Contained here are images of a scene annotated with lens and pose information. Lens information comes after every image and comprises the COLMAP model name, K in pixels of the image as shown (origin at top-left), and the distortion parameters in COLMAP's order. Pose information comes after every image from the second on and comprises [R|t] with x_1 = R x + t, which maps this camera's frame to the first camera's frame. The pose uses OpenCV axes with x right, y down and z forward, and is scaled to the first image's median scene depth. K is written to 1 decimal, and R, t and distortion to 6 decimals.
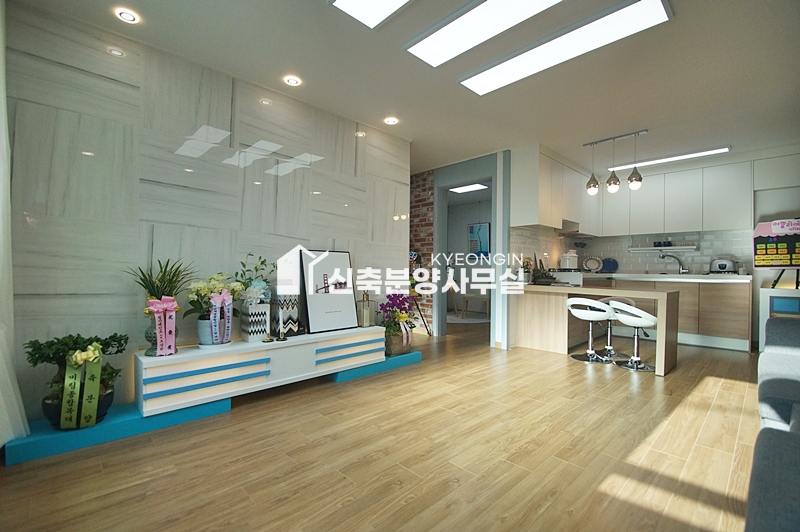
lens RADIAL K [[360.4, 0, 398.4], [0, 360.4, 271.2], [0, 0, 1]] dist [-0.005261, -0.001494]
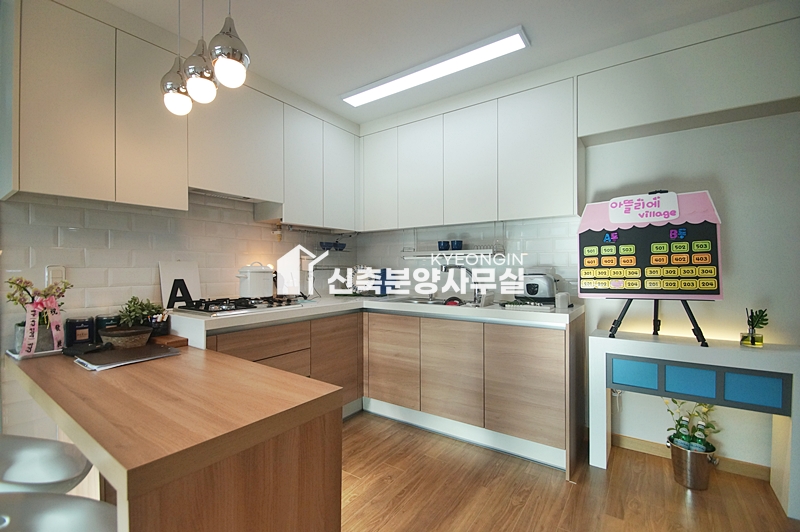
lens RADIAL K [[356.5, 0, 395.4], [0, 356.5, 268.1], [0, 0, 1]] dist [0.011222, -0.000739]
pose [[0.984741, -0.013954, 0.173465, 0.537272], [0.013939, 0.999902, 0.001305, -0.040482], [-0.173466, 0.001133, 0.984839, 0.455714]]
